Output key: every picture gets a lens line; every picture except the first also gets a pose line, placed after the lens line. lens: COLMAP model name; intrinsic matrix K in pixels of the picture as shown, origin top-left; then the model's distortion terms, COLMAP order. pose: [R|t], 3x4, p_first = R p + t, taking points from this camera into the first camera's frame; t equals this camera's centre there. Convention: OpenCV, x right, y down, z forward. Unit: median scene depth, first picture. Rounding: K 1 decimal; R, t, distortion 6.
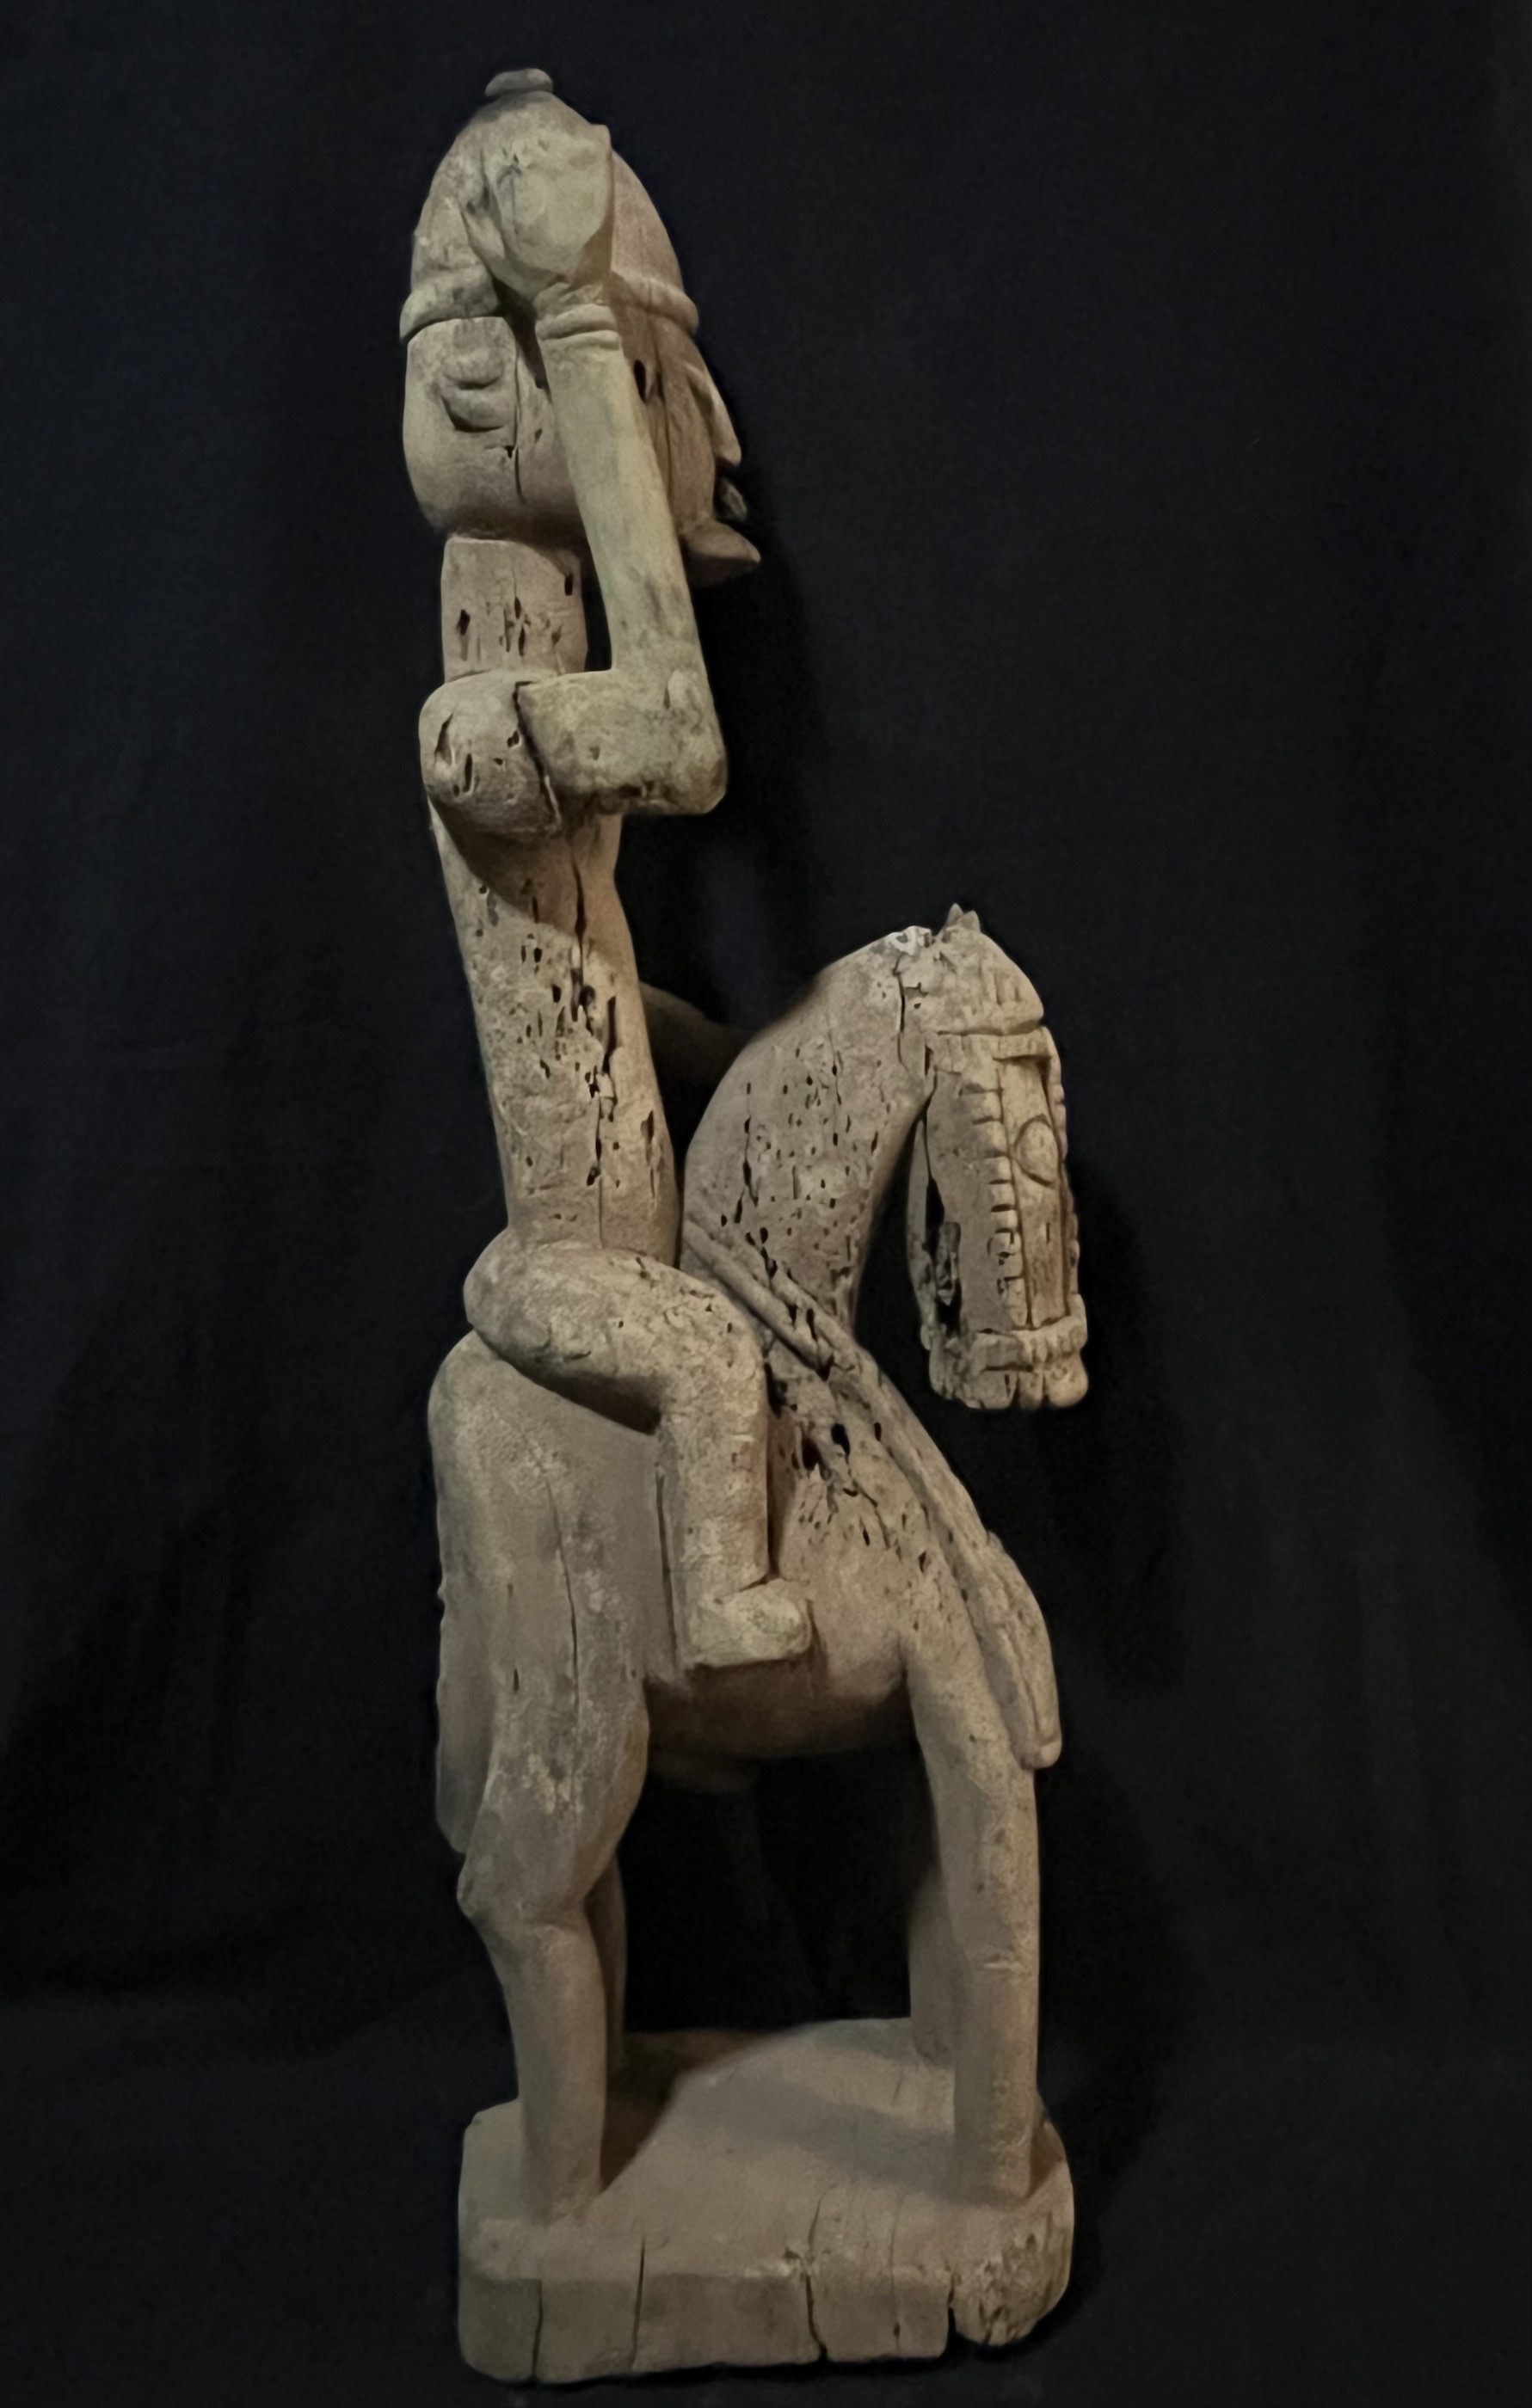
lens RADIAL K [[1782.8, 0, 723.9], [0, 1782.8, 1169.7], [0, 0, 1]] dist [0.013672, -0.014049]
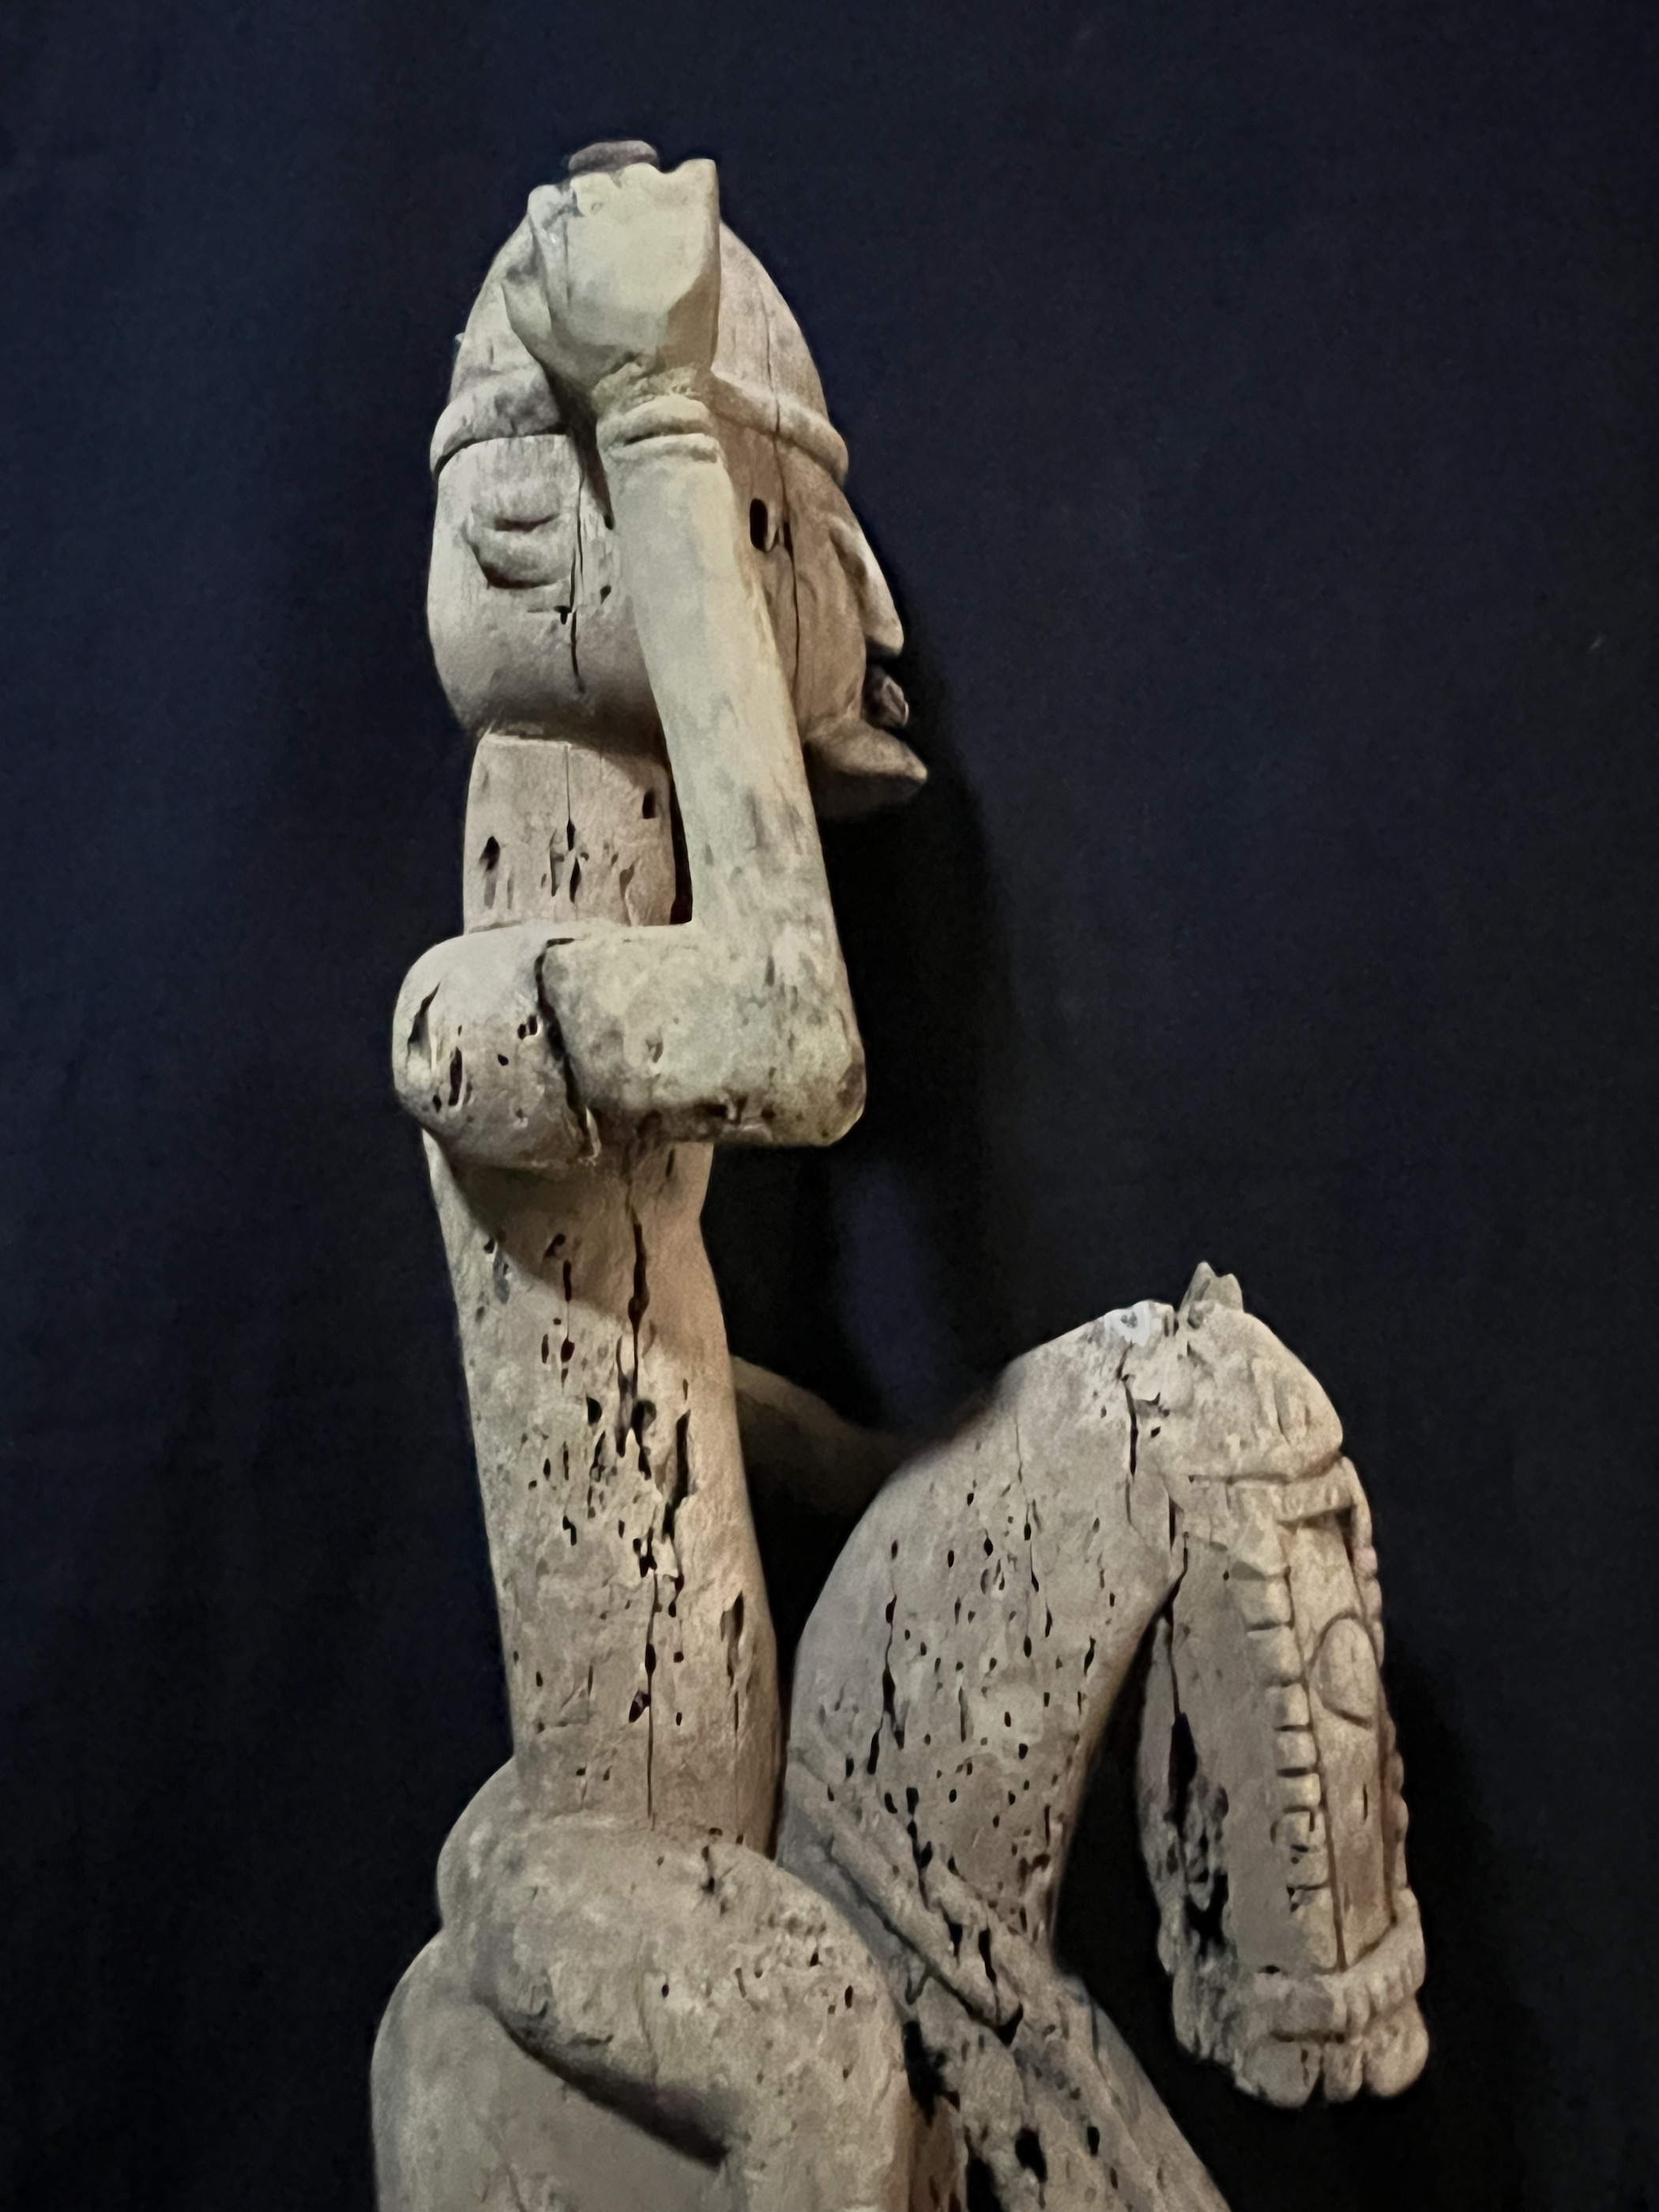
lens RADIAL K [[1595.1, 0, 852.6], [0, 1595.1, 1084.1], [0, 0, 1]] dist [0.008809, -0.008708]
pose [[0.999113, 0.021674, -0.036095, 0.016477], [-0.027534, 0.984932, -0.170735, -0.115446], [0.031851, 0.171577, 0.984656, 0.404976]]
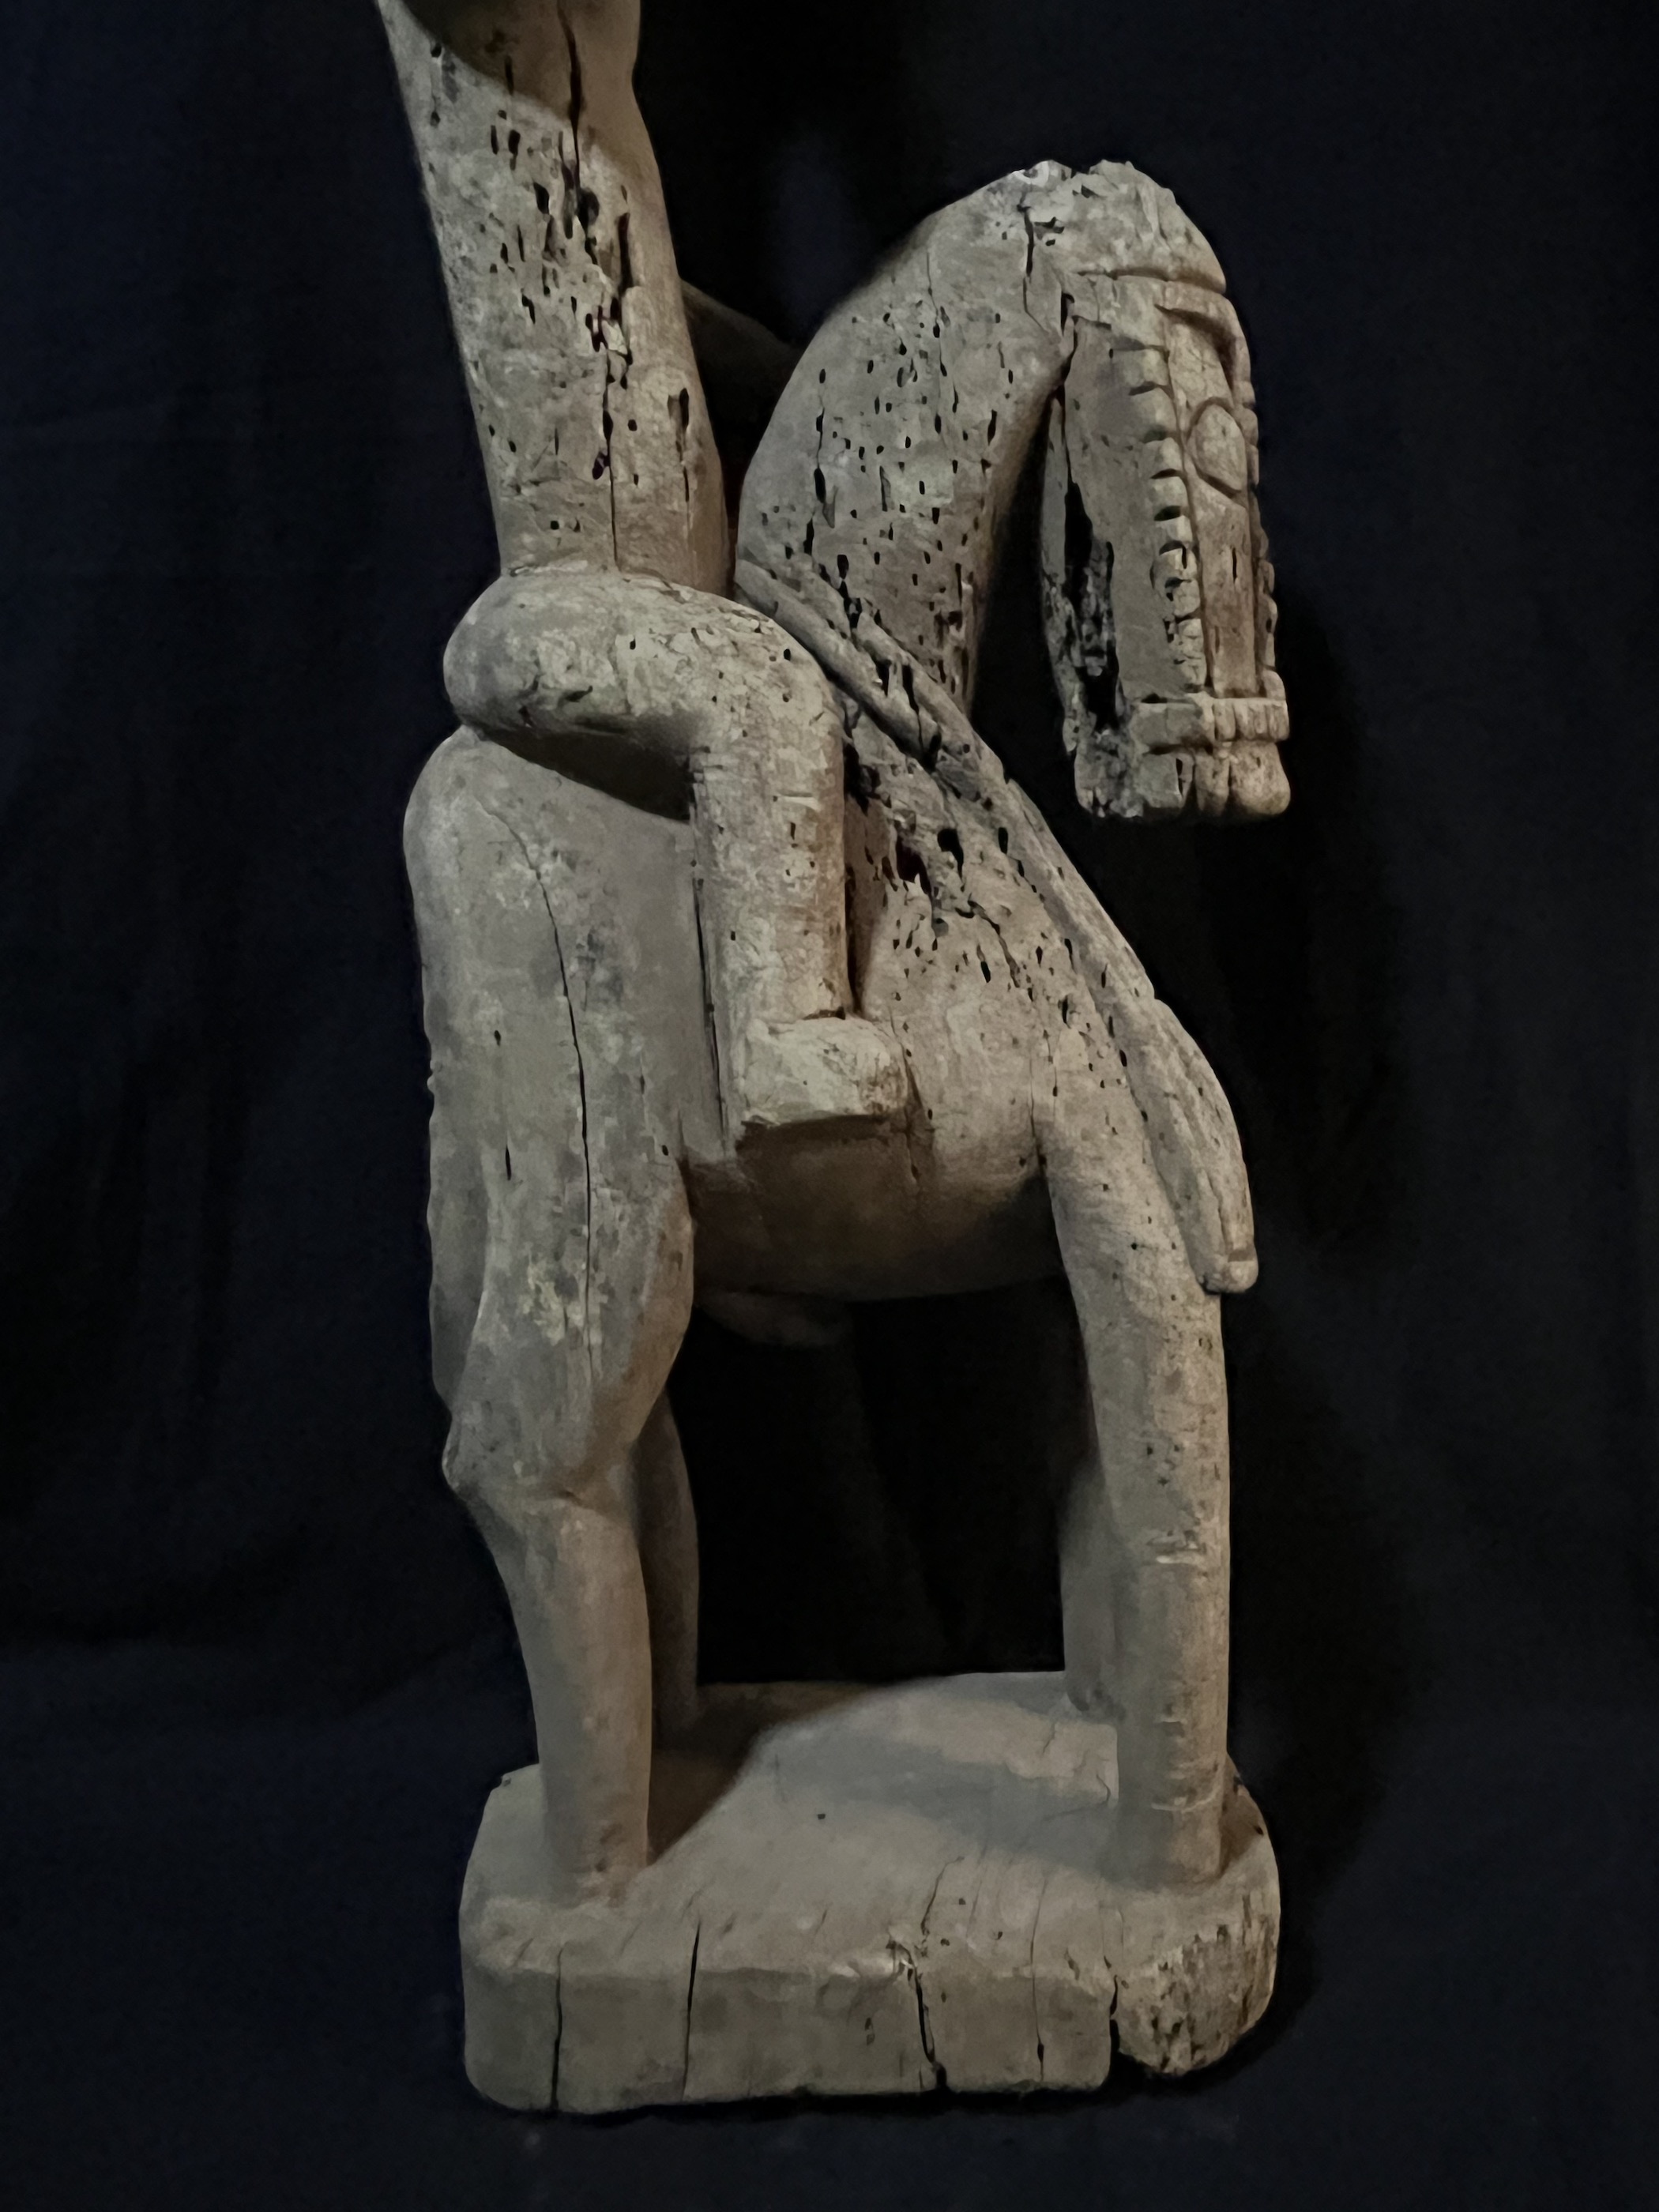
lens RADIAL K [[1595.1, 0, 859.3], [0, 1595.1, 1087.3], [0, 0, 1]] dist [0.008809, -0.008708]
pose [[0.999031, -0.011690, -0.042433, 0.054944], [0.012298, 0.999825, 0.014098, 0.243210], [0.042261, -0.014607, 0.999000, 0.345821]]
